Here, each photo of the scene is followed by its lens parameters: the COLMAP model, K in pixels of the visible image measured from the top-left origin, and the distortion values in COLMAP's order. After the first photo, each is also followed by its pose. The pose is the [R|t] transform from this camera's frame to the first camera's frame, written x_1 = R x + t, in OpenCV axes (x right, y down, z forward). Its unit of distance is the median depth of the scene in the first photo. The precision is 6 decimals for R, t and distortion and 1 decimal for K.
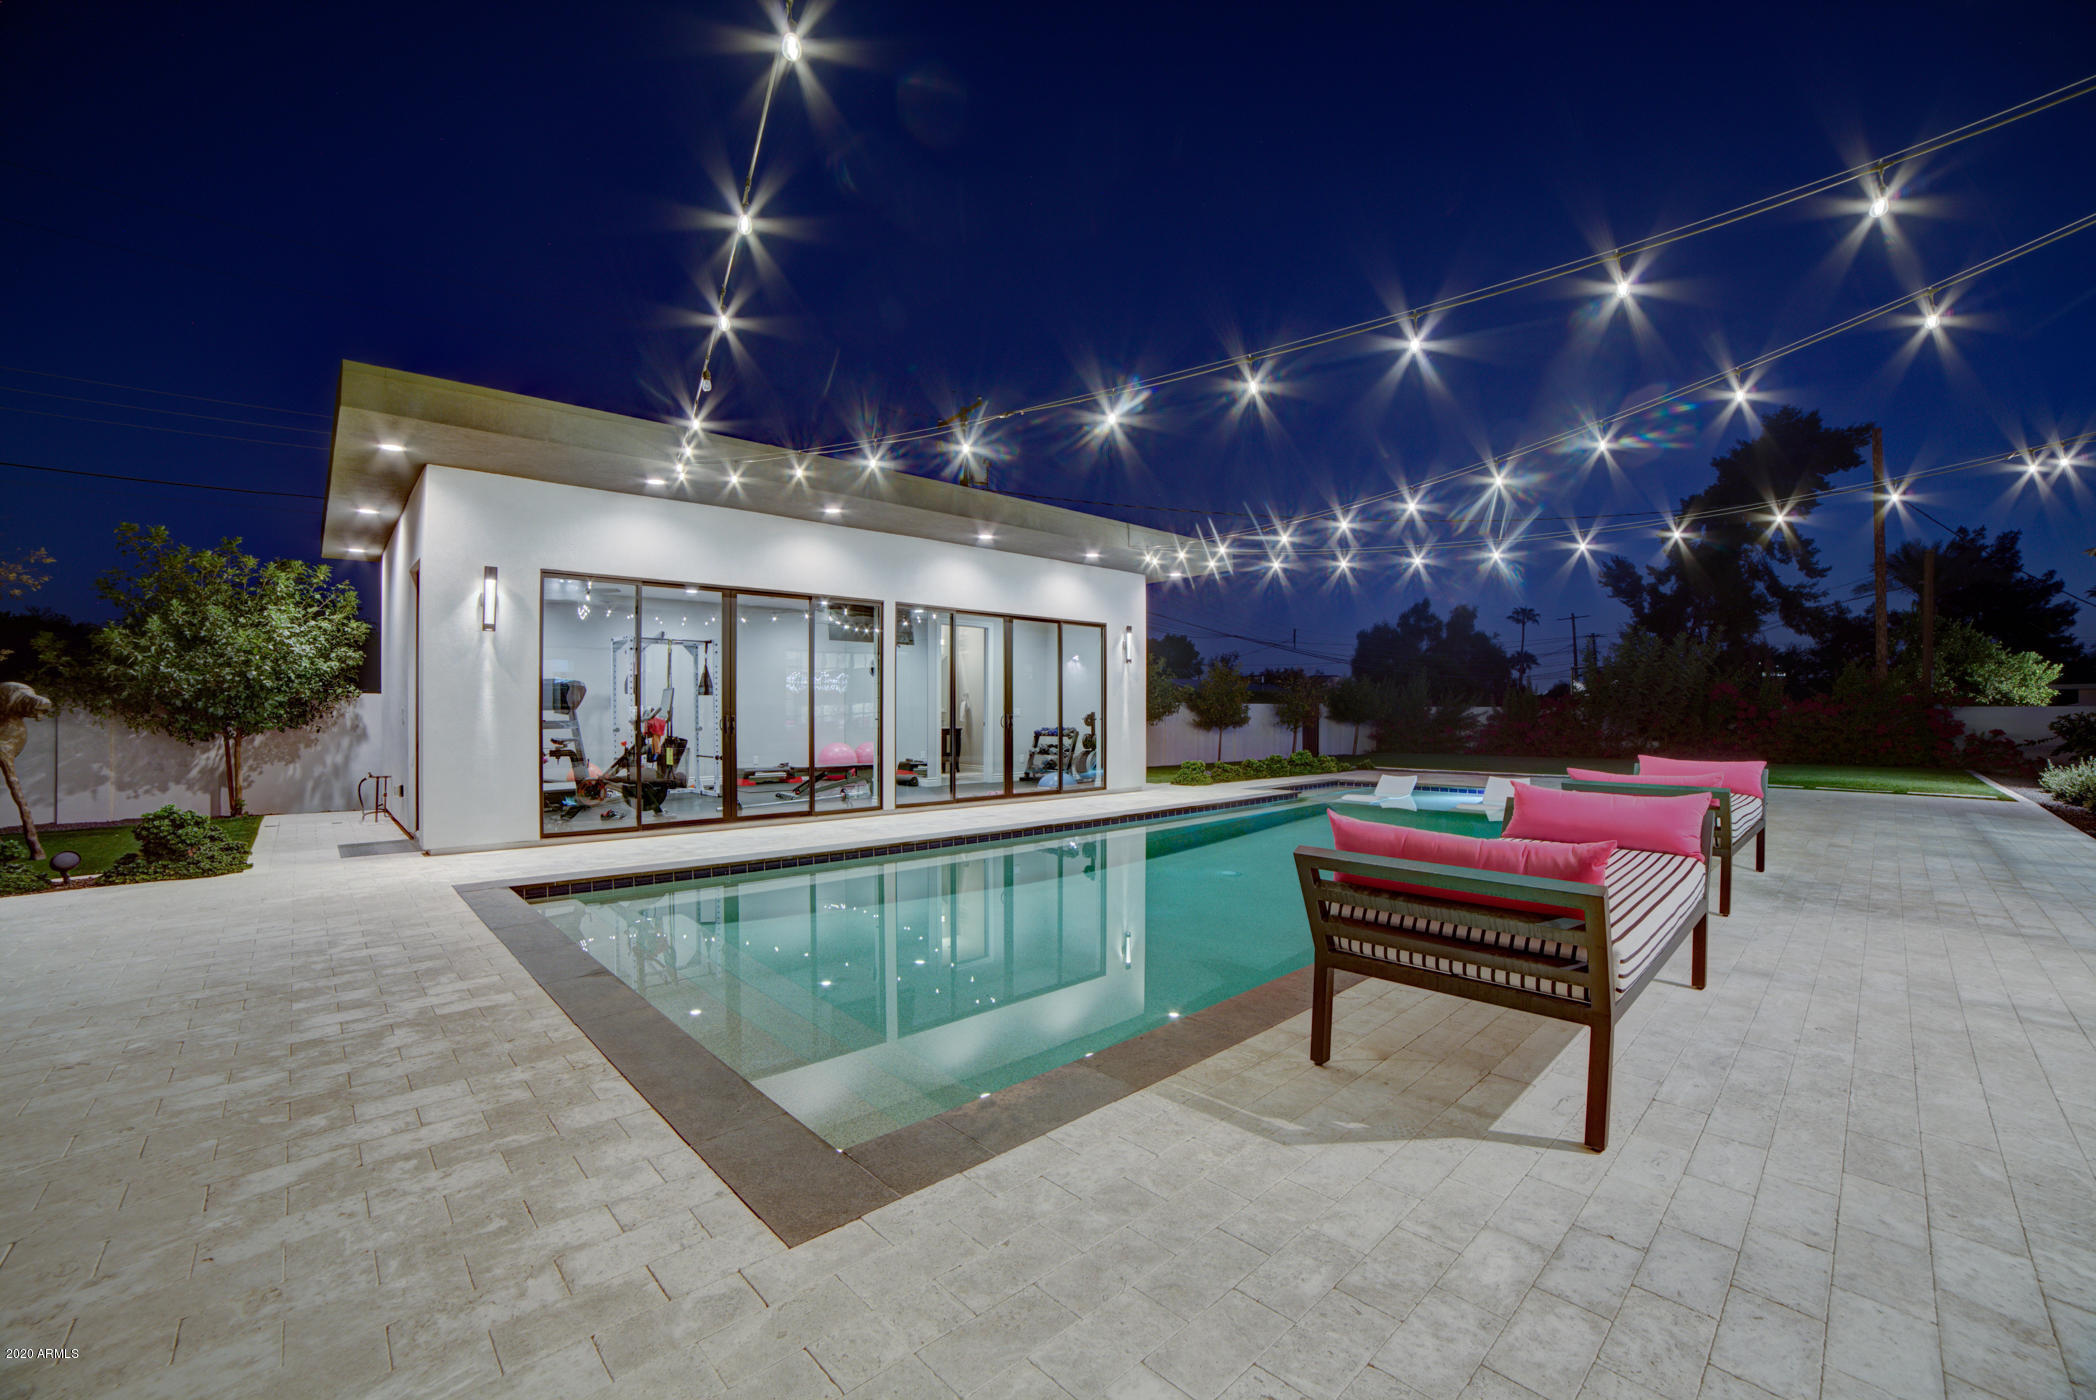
lens RADIAL K [[841.9, 0, 1031.8], [0, 841.9, 709.4], [0, 0, 1]] dist [-0.075896, 0.026681]
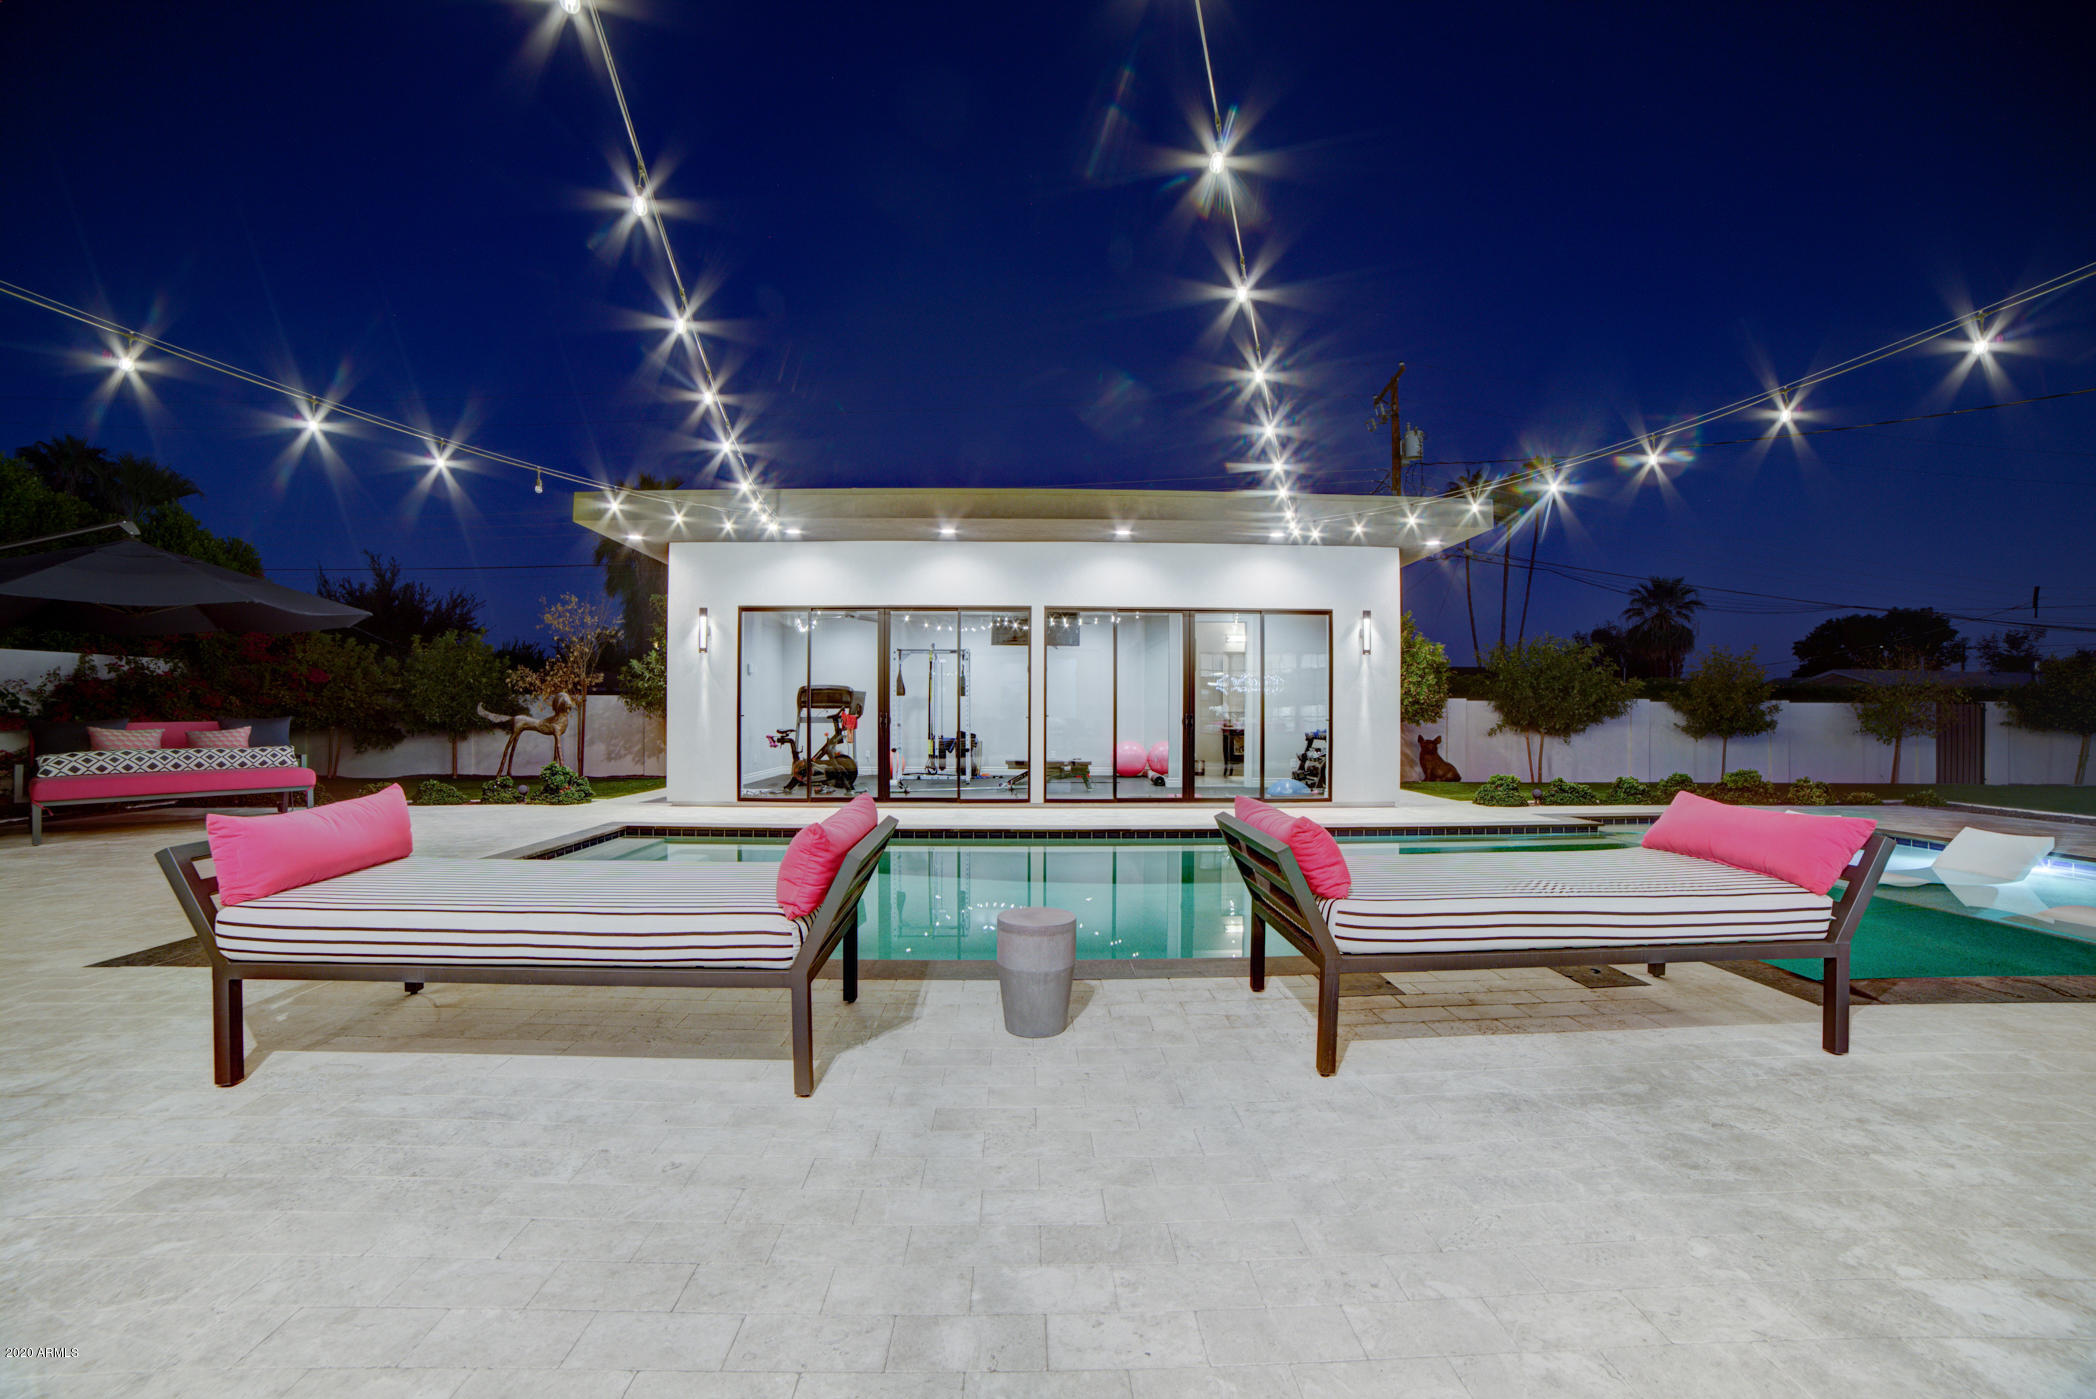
lens RADIAL K [[829.5, 0, 1063.9], [0, 829.5, 706.0], [0, 0, 1]] dist [-0.044419, 0.000289]
pose [[0.769025, -0.002337, -0.639215, 0.413741], [-0.001907, 0.999980, -0.005950, 0.002436], [0.639216, 0.005794, 0.769005, 0.167446]]
